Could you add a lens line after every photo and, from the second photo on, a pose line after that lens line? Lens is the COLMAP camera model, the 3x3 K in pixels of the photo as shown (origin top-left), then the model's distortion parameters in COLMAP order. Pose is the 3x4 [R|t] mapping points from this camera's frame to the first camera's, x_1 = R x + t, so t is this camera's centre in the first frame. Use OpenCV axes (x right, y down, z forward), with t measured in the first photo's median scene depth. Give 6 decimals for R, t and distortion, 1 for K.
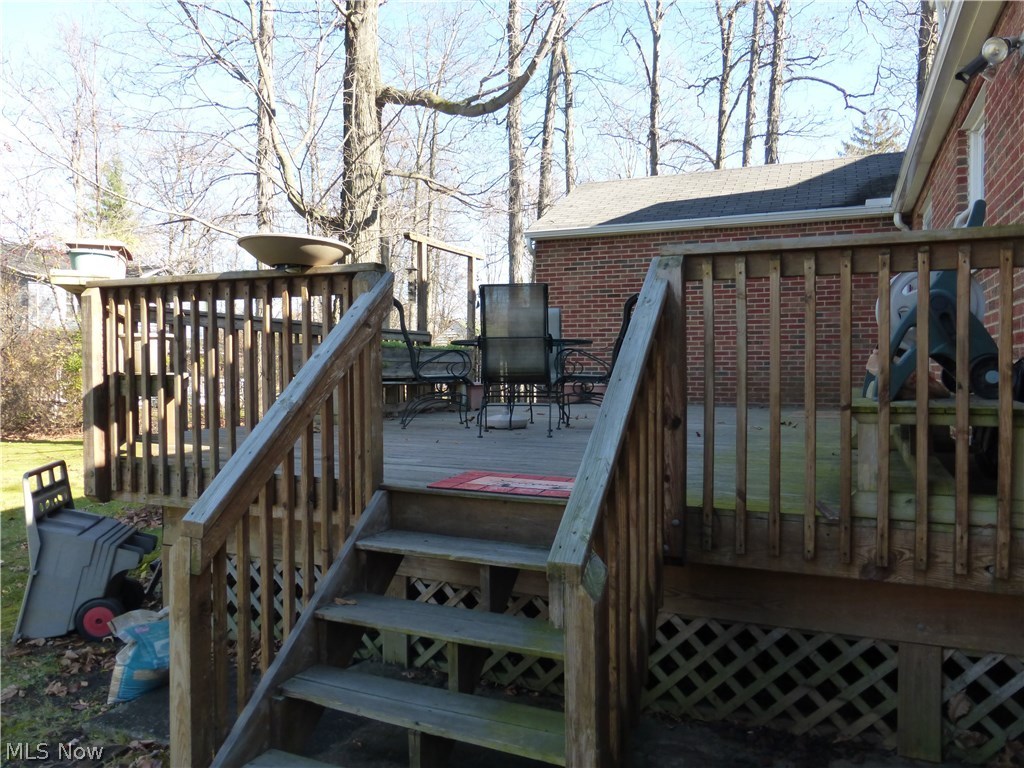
lens RADIAL K [[754.7, 0, 513.3], [0, 754.7, 380.8], [0, 0, 1]] dist [-0.006608, 0.002031]
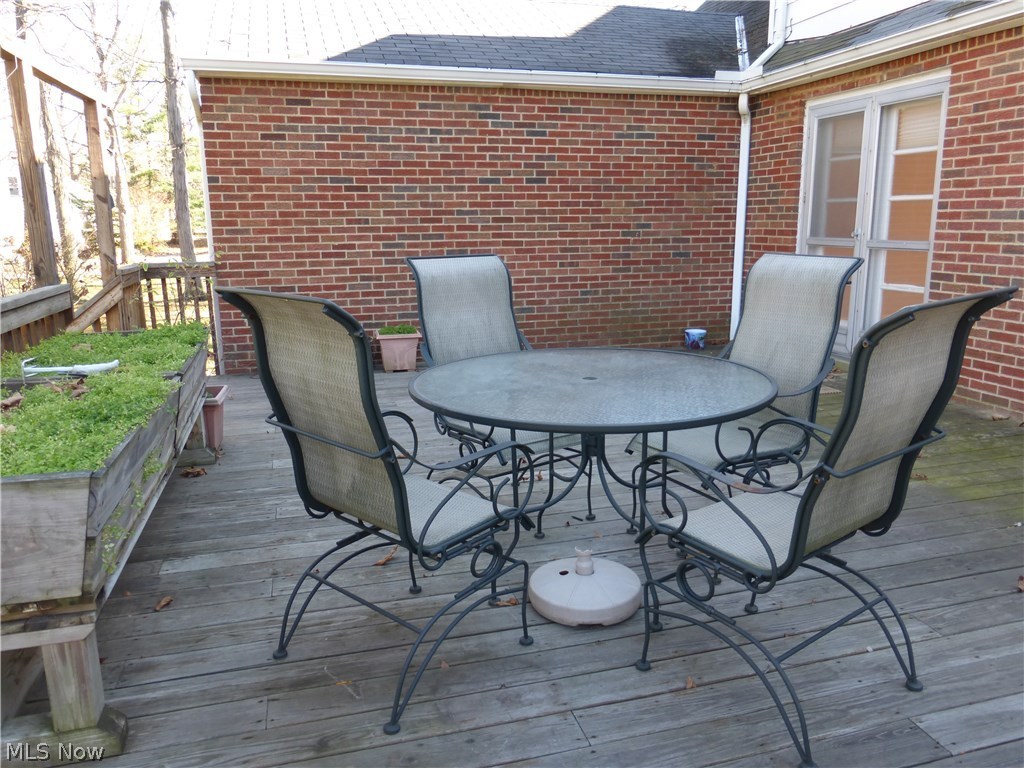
lens RADIAL K [[754.7, 0, 511.9], [0, 754.7, 387.6], [0, 0, 1]] dist [-0.006608, 0.002031]
pose [[0.774000, -0.140716, 0.617352, -0.161660], [0.026429, 0.981323, 0.190542, -0.067824], [-0.632634, -0.131163, 0.763263, 0.439966]]
